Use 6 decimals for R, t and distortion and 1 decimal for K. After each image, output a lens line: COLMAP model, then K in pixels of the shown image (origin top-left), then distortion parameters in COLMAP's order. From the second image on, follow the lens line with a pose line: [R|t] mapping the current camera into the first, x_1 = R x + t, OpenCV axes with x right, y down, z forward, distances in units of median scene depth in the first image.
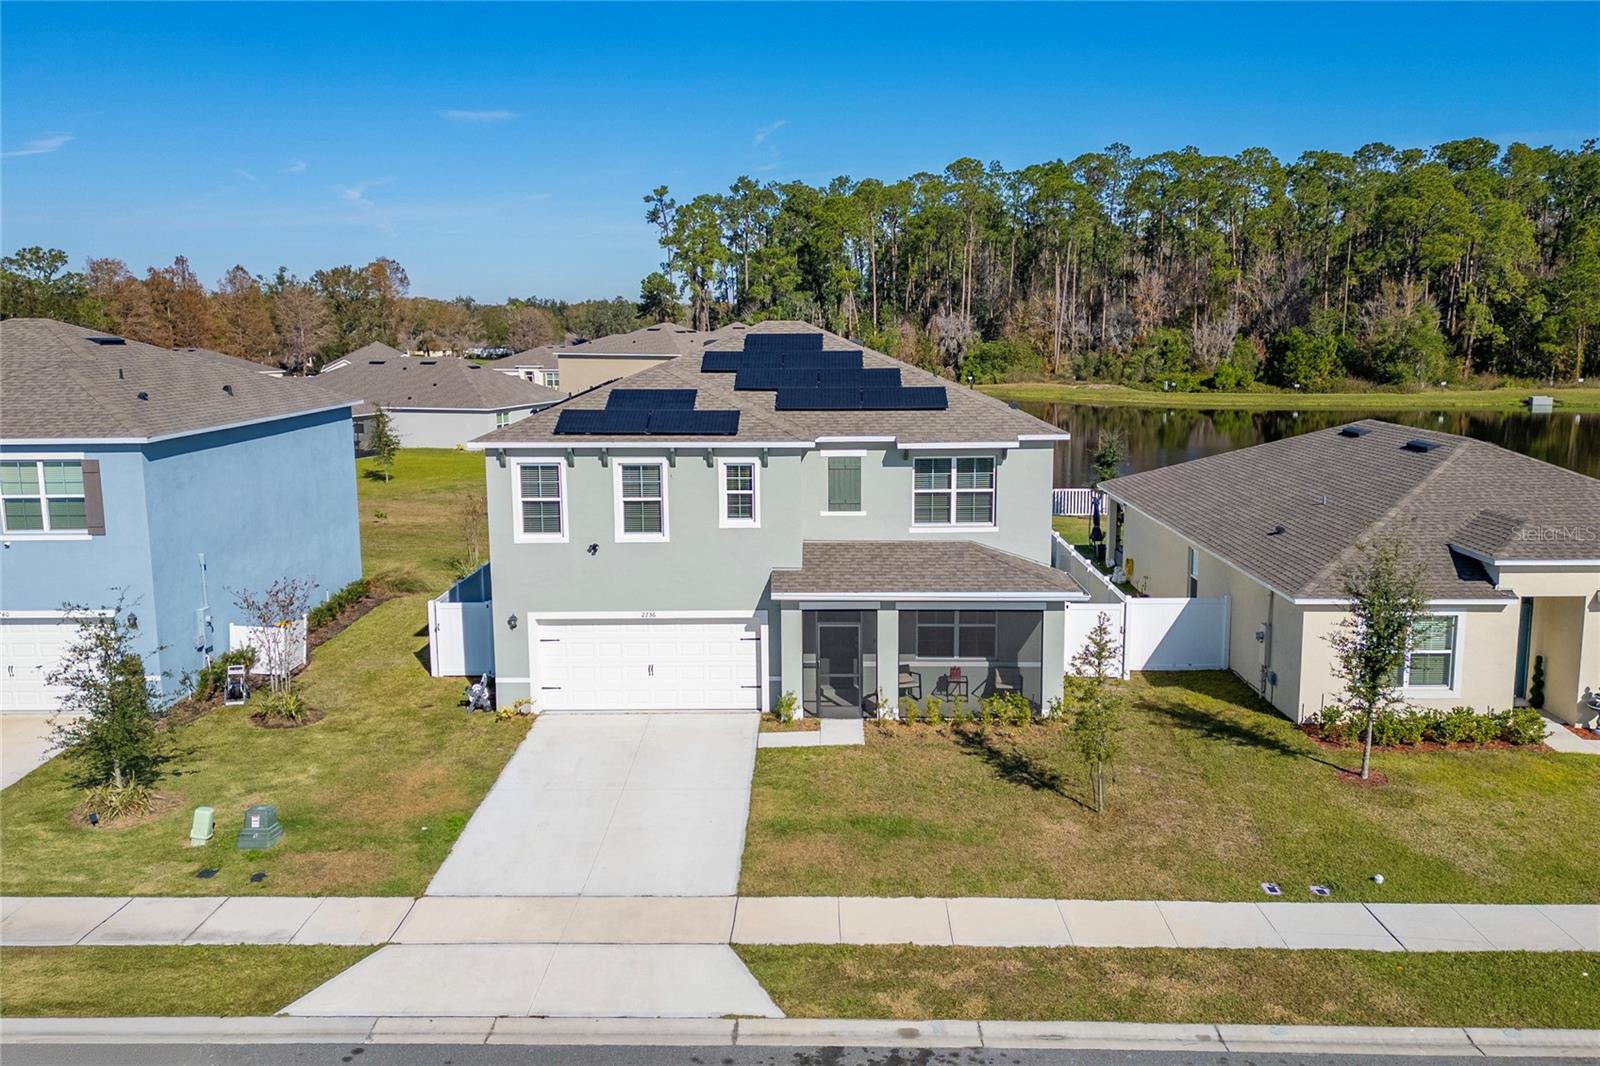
lens RADIAL K [[1345.8, 0, 800.0], [0, 1345.8, 533.0], [0, 0, 1]] dist [0.081735, -0.086537]
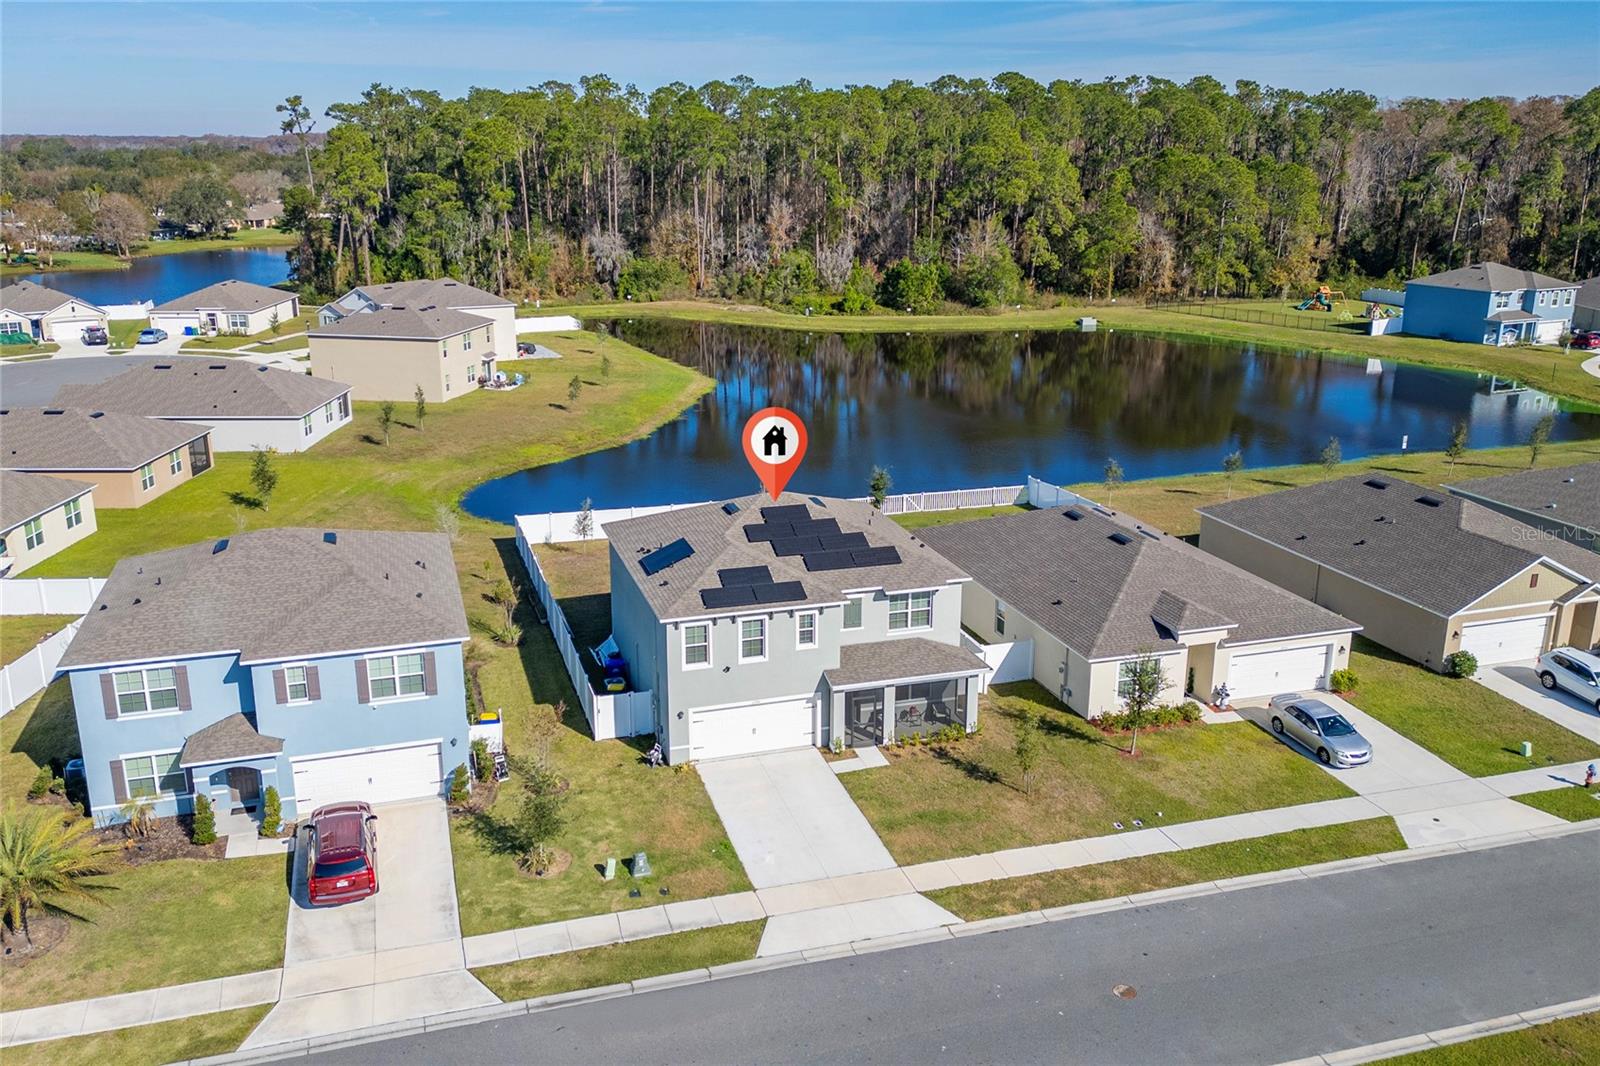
lens RADIAL K [[1345.8, 0, 800.0], [0, 1345.8, 533.0], [0, 0, 1]] dist [0.081735, -0.086537]
pose [[0.948740, -0.077794, 0.306335, -0.570252], [0.039319, 0.990756, 0.129830, -0.376093], [-0.313604, -0.111130, 0.943029, -0.629193]]
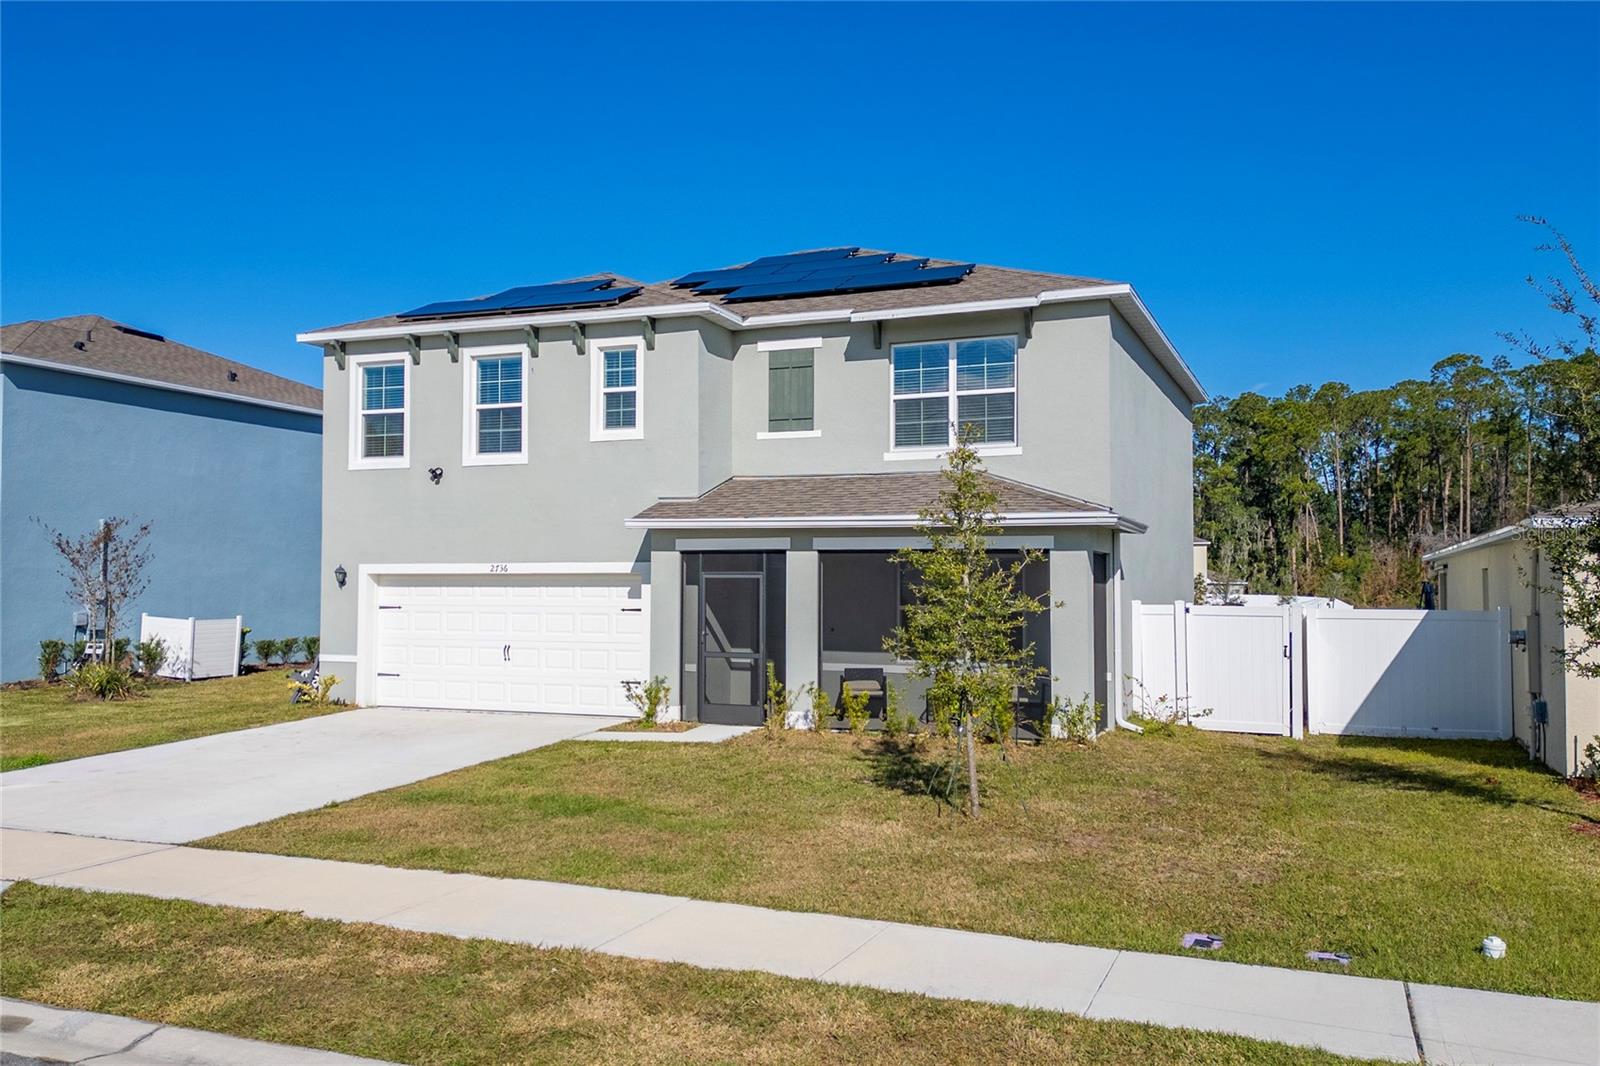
lens RADIAL K [[1380.9, 0, 725.7], [0, 1380.9, 533.4], [0, 0, 1]] dist [0.058165, -0.006586]
pose [[0.922230, -0.004980, -0.386609, 0.274704], [-0.070550, 0.980963, -0.180929, 0.163983], [0.380150, 0.194133, 0.904322, 0.383086]]
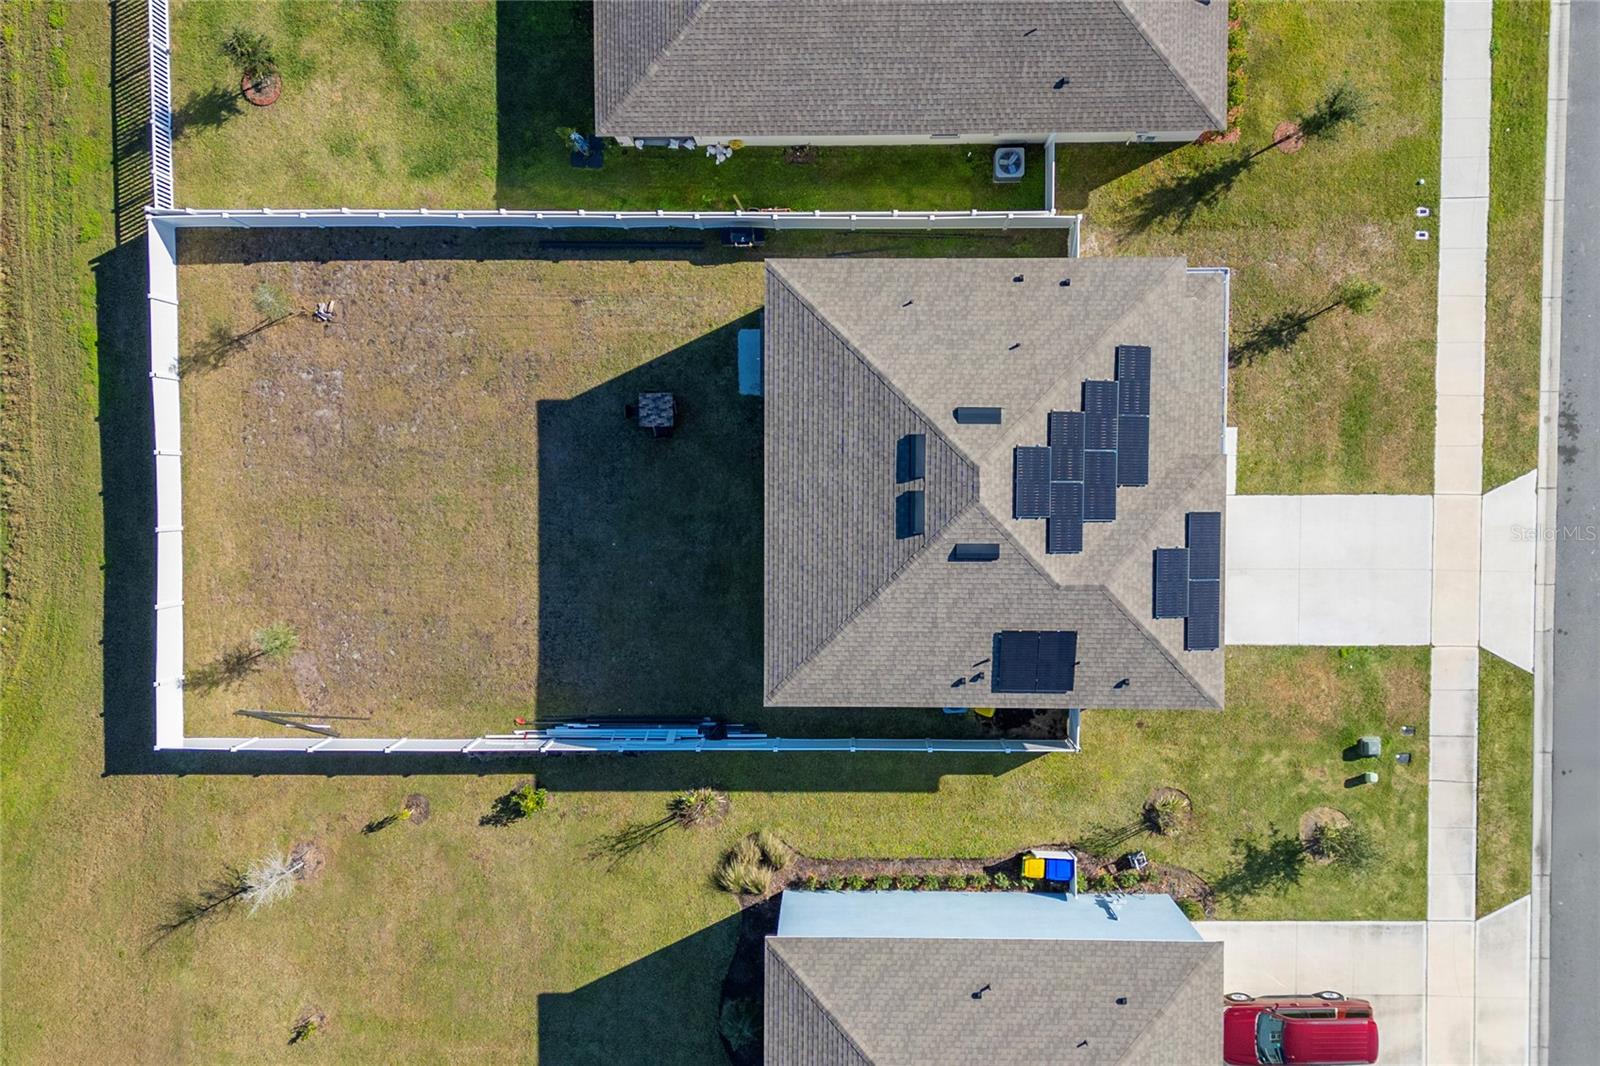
lens RADIAL K [[1345.8, 0, 800.0], [0, 1345.8, 533.0], [0, 0, 1]] dist [0.081735, -0.086537]
pose [[-0.012791, -0.999686, -0.021543, -0.034613], [0.158853, -0.023303, 0.987027, -1.404640], [-0.987219, 0.009203, 0.159101, 1.163797]]
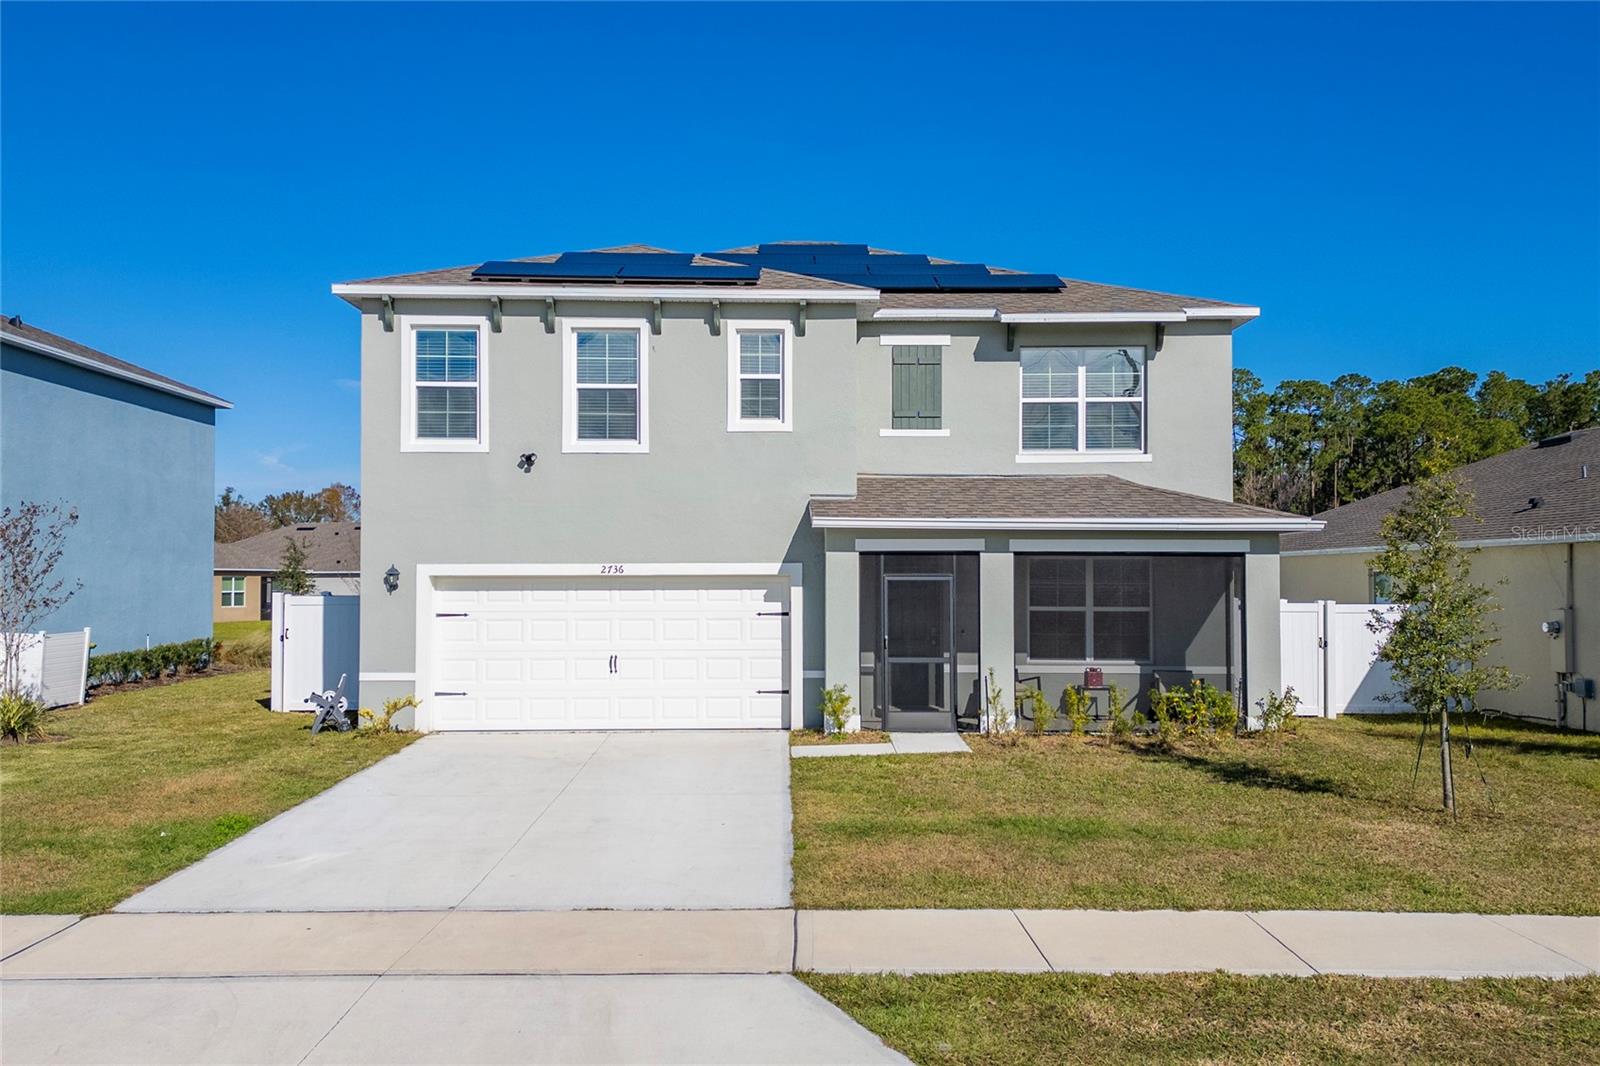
lens RADIAL K [[1358.5, 0, 812.2], [0, 1358.5, 555.8], [0, 0, 1]] dist [0.049349, -0.003993]
pose [[0.999376, 0.006423, 0.034739, -0.041037], [-0.000077, 0.983727, -0.179670, 0.166646], [-0.035328, 0.179555, 0.983113, 0.370075]]
